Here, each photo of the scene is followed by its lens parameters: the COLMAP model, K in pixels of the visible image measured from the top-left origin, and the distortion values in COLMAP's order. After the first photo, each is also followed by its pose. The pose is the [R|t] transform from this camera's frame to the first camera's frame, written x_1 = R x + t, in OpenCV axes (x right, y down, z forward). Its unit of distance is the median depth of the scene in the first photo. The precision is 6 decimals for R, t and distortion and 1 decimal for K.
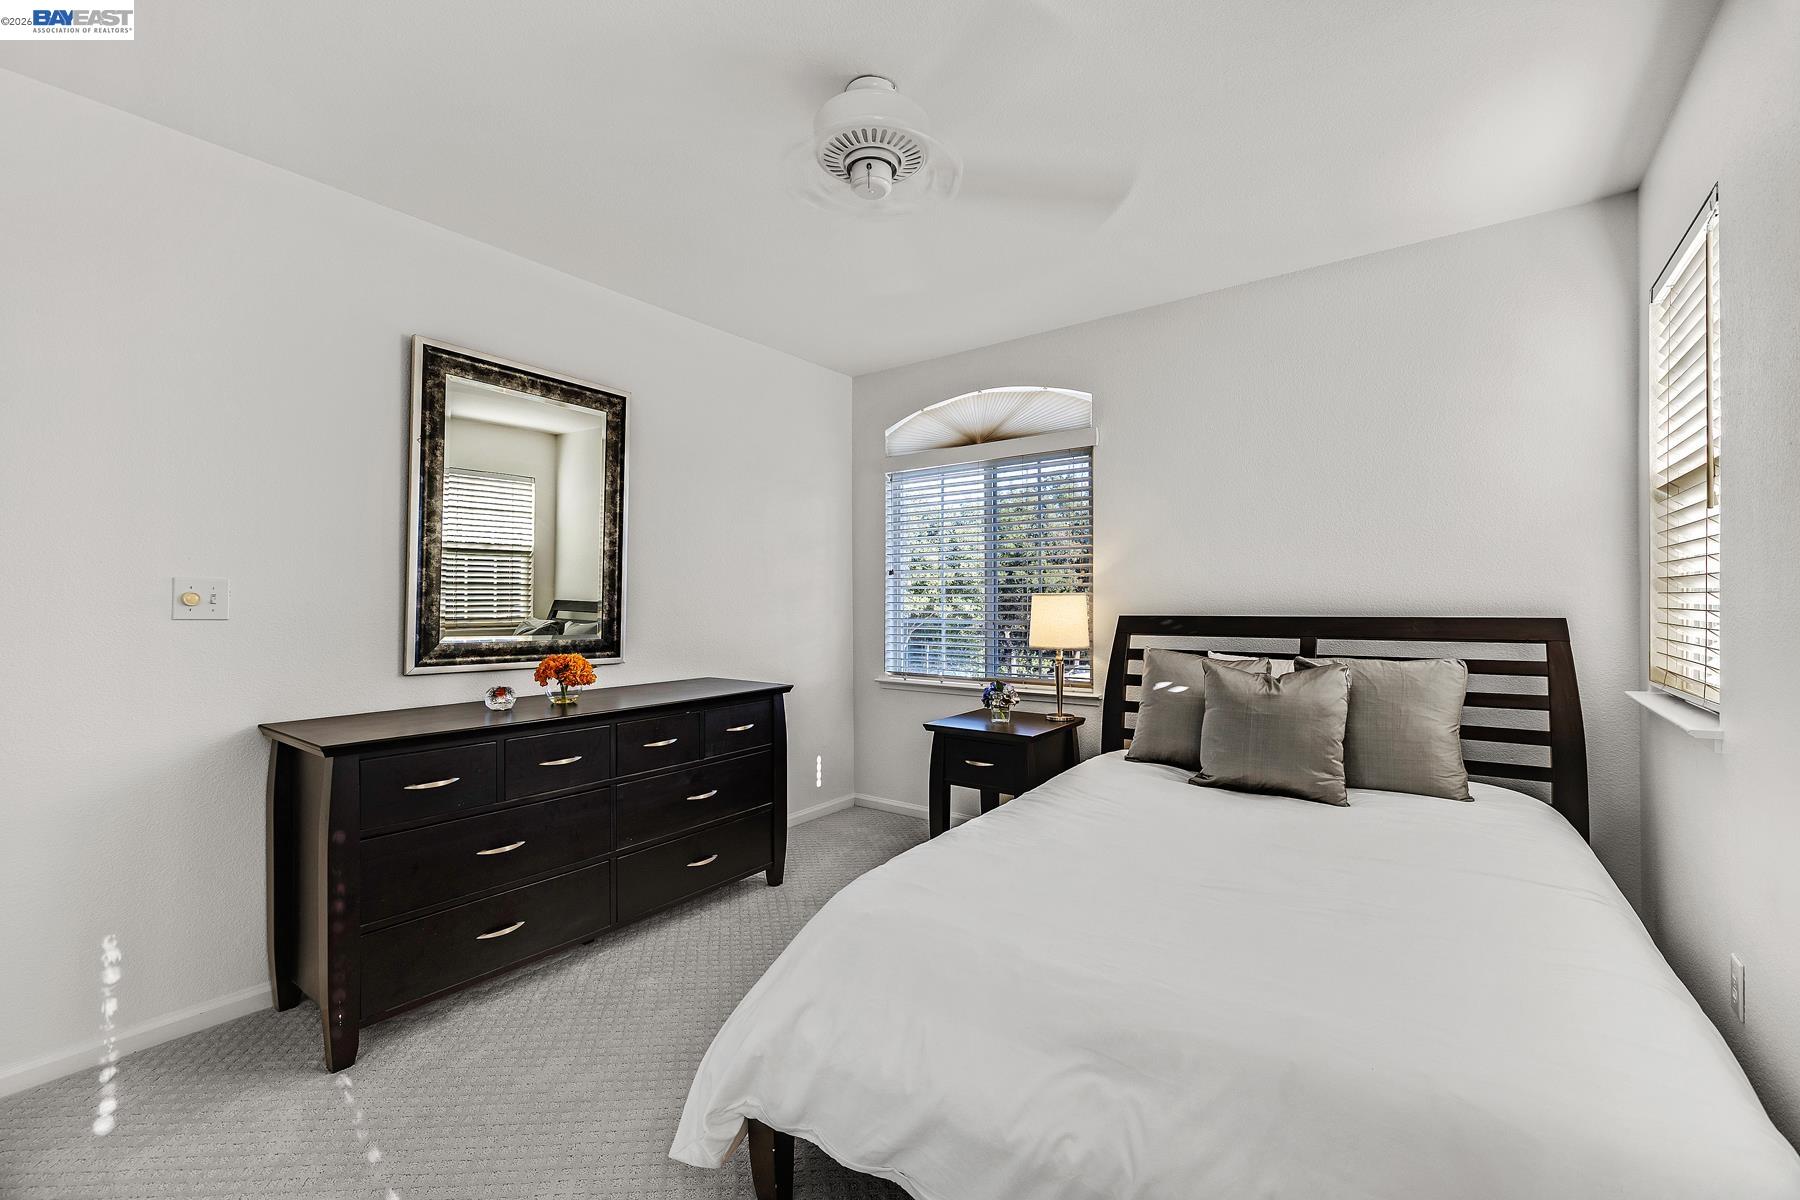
lens RADIAL K [[751.6, 0, 903.3], [0, 751.6, 592.9], [0, 0, 1]] dist [-0.000960, -0.000300]
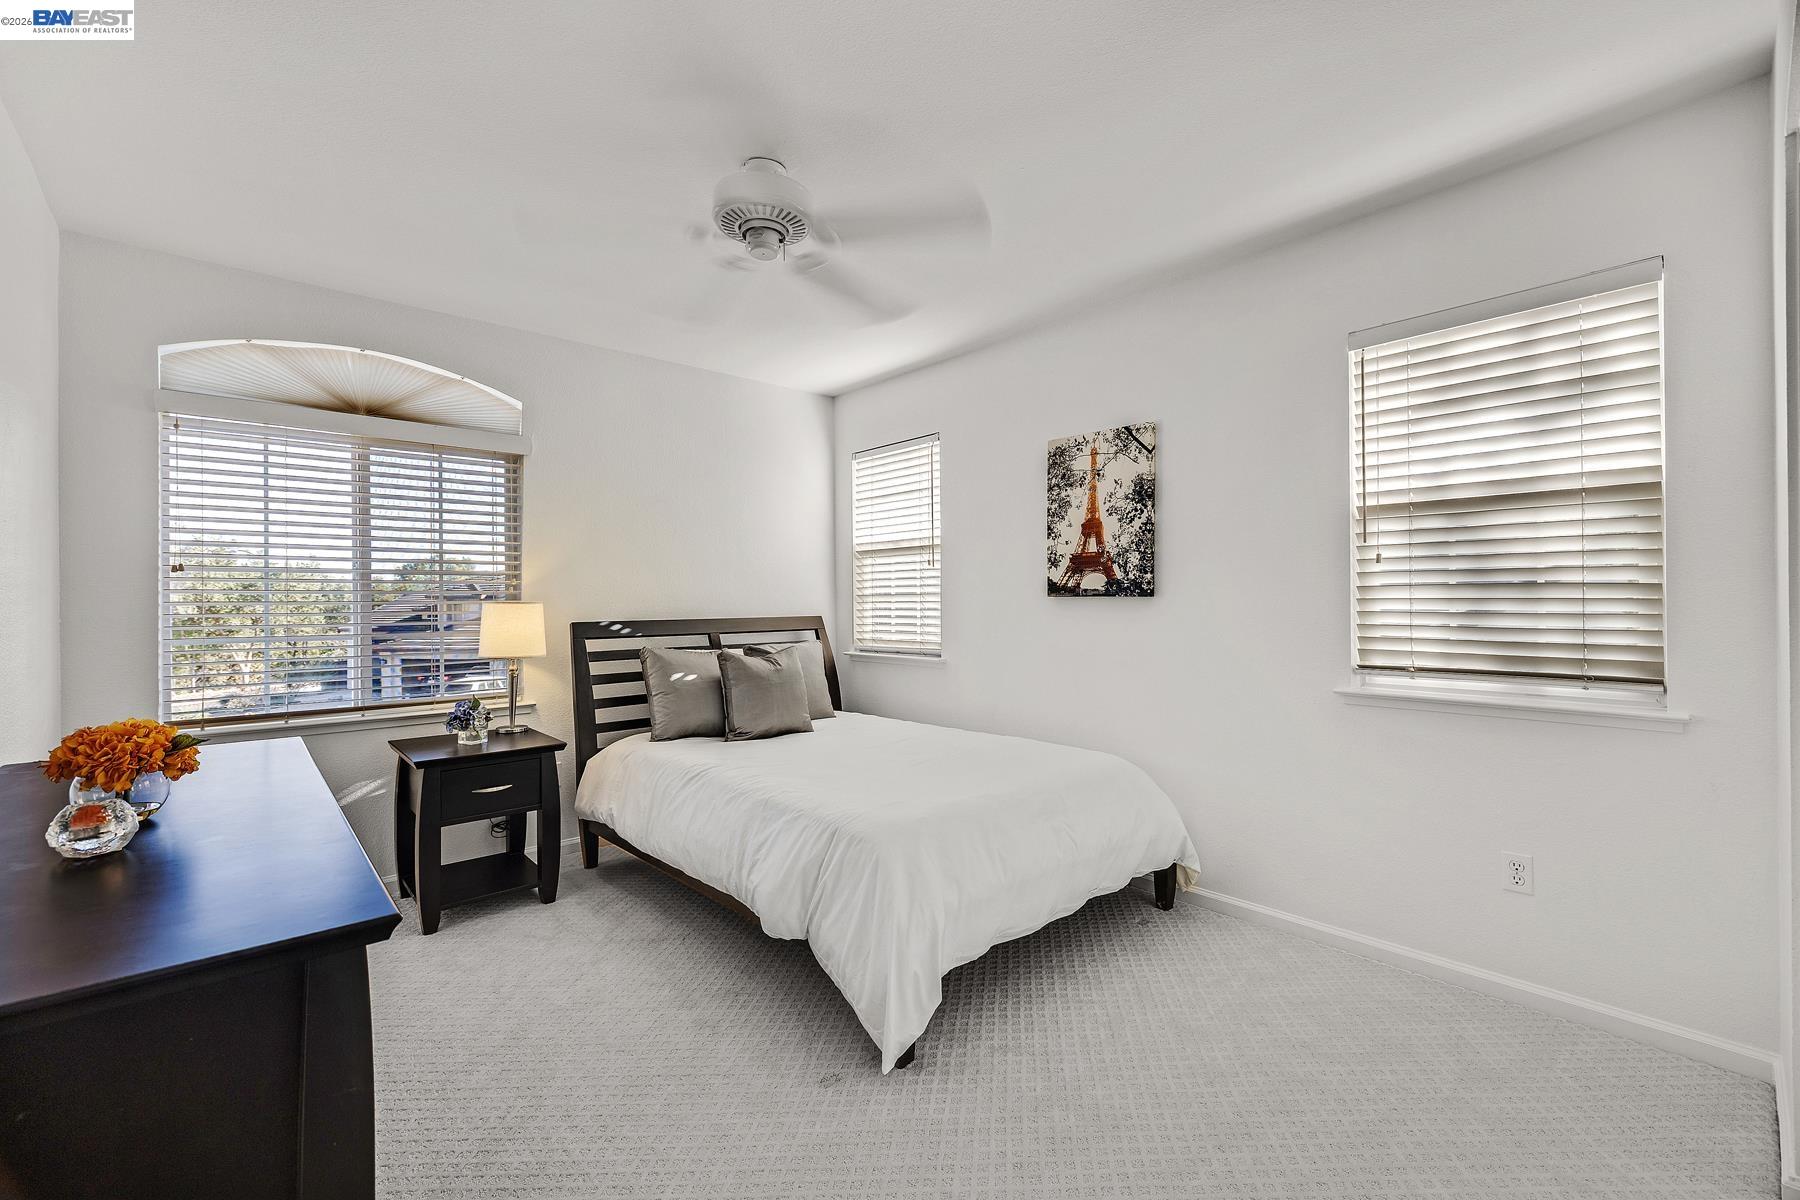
lens RADIAL K [[751.6, 0, 903.1], [0, 751.6, 604.4], [0, 0, 1]] dist [-0.000960, -0.000300]
pose [[0.205175, 0.001142, 0.978725, -0.653706], [-0.003119, 0.999995, -0.000513, 0.003321], [-0.978720, -0.002947, 0.205177, 0.312126]]
